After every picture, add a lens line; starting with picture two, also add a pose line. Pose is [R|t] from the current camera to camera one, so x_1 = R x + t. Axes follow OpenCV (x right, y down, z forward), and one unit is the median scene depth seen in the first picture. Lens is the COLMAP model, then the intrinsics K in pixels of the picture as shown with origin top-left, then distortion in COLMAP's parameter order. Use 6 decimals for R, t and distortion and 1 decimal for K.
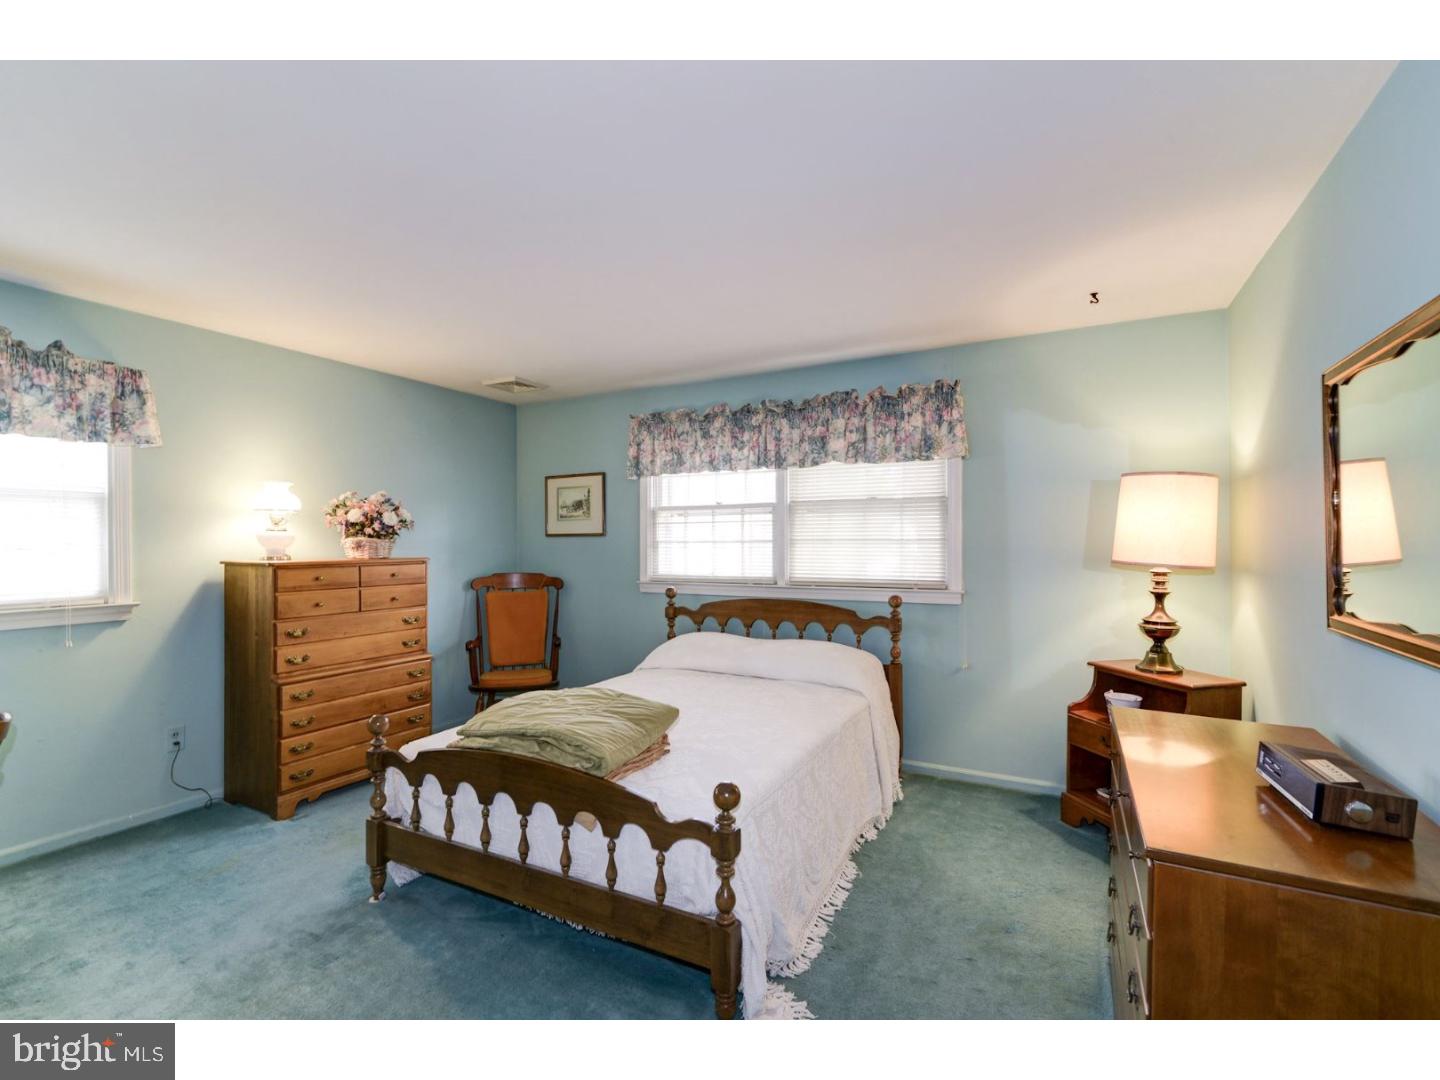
lens RADIAL K [[666.2, 0, 717.9], [0, 666.2, 541.4], [0, 0, 1]] dist [-0.005332, 0.001031]
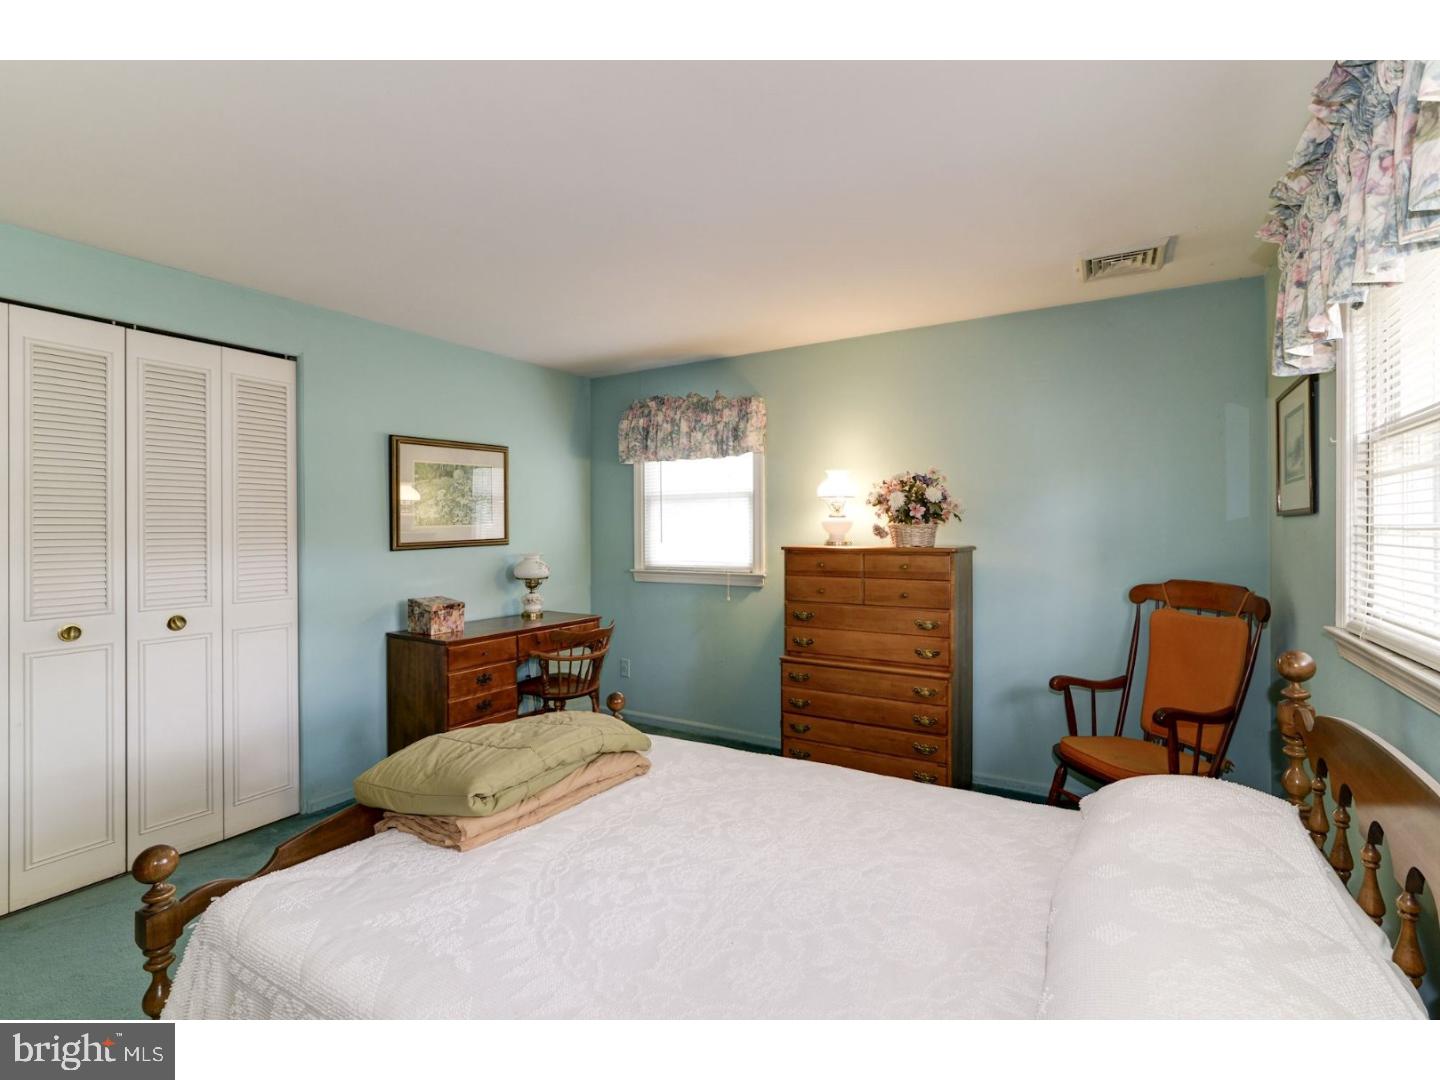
lens RADIAL K [[666.2, 0, 718.5], [0, 666.2, 532.1], [0, 0, 1]] dist [-0.005332, 0.001031]
pose [[-0.065010, 0.004623, -0.997874, 0.391600], [0.001053, 0.999989, 0.004565, 0.003006], [0.997884, -0.000754, -0.065015, 0.898122]]
